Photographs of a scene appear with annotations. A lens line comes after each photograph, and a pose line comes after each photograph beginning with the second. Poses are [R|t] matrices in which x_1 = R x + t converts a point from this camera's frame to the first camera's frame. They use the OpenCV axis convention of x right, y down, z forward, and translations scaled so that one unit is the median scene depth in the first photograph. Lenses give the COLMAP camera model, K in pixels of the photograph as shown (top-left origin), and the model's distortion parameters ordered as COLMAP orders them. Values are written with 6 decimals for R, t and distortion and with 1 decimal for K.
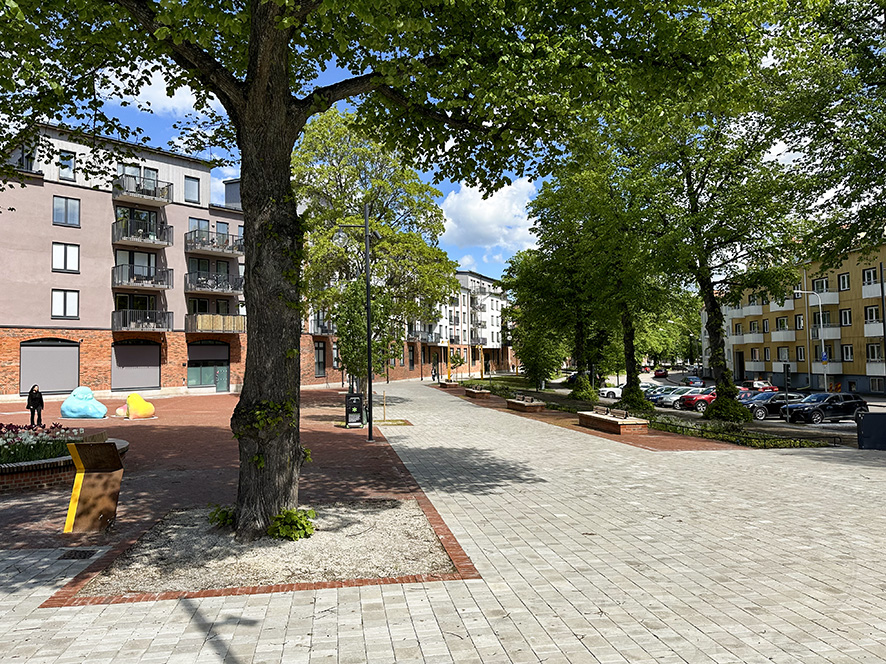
lens RADIAL K [[635.1, 0, 443.0], [0, 635.1, 332.0], [0, 0, 1]] dist [0.042935, -0.057060]
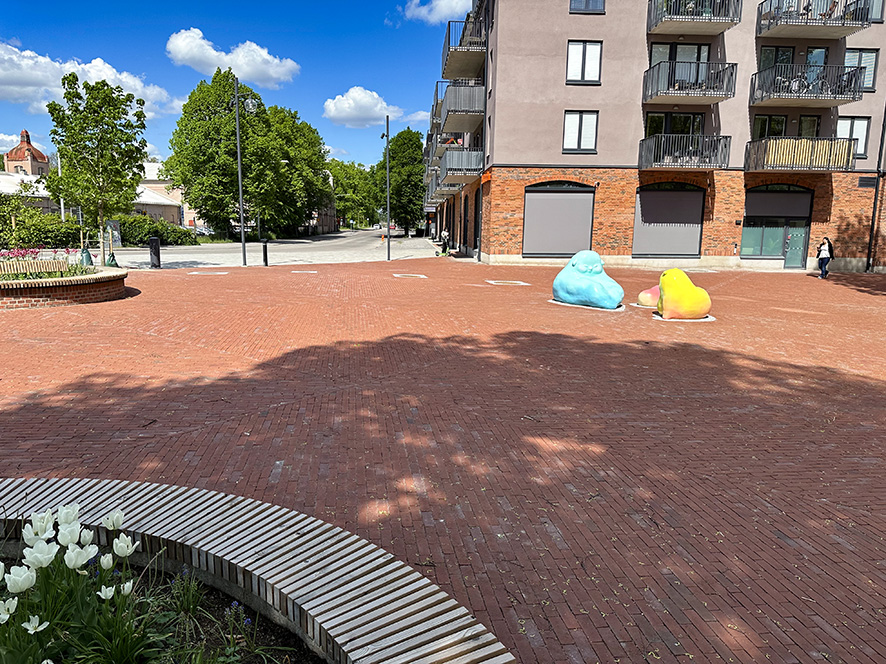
lens RADIAL K [[635.1, 0, 443.0], [0, 635.1, 332.0], [0, 0, 1]] dist [0.042935, -0.057060]
pose [[0.721693, 0.138648, -0.678186, -0.176958], [0.003830, 0.978921, 0.204205, 0.027796], [0.692202, -0.149970, 0.705950, 0.339311]]
